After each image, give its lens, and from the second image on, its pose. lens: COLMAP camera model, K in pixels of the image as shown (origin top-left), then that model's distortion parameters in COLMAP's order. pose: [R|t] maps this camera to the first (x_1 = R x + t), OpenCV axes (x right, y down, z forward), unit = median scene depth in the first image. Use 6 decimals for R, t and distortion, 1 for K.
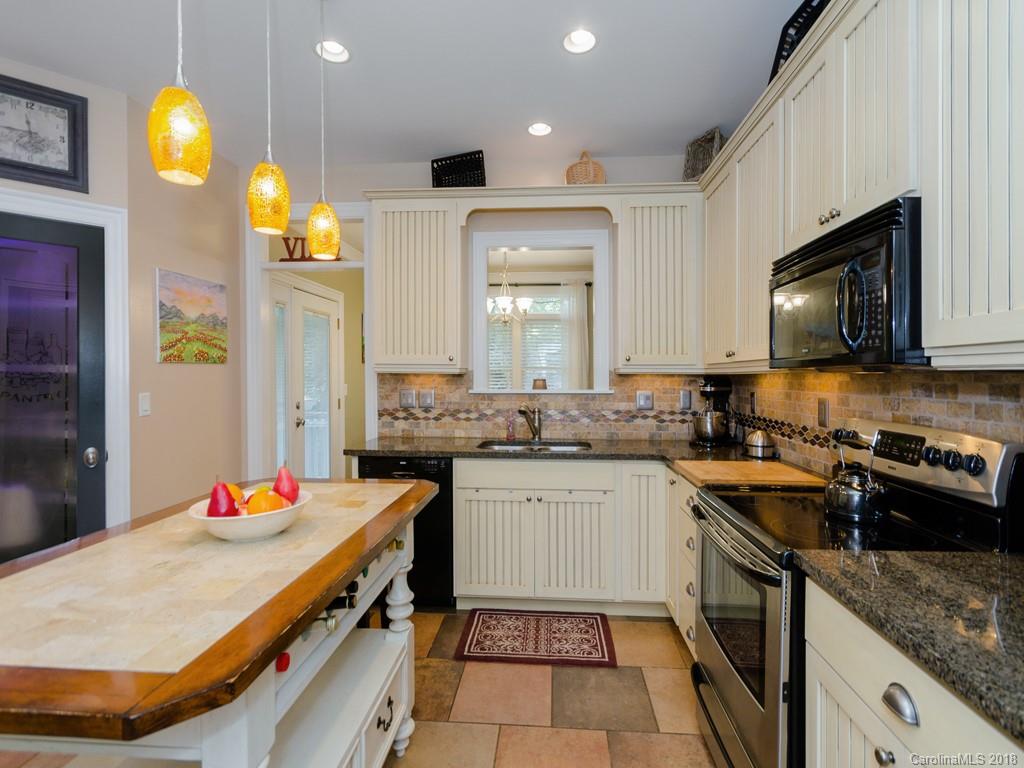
lens RADIAL K [[472.1, 0, 517.8], [0, 472.1, 379.4], [0, 0, 1]] dist [0.000436, -0.000573]
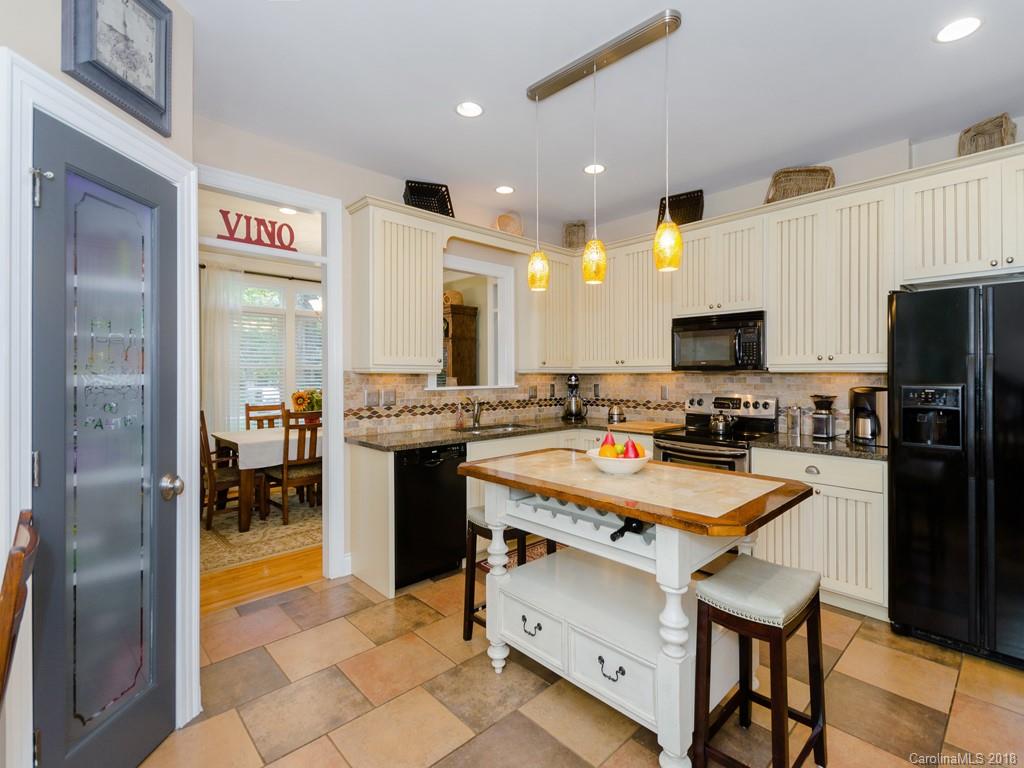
lens RADIAL K [[472.1, 0, 520.8], [0, 472.1, 373.7], [0, 0, 1]] dist [0.000436, -0.000573]
pose [[0.682723, -0.003740, 0.730668, -0.774753], [0.010898, 0.999928, -0.005065, -0.003248], [-0.730596, 0.011421, 0.682715, 0.054084]]
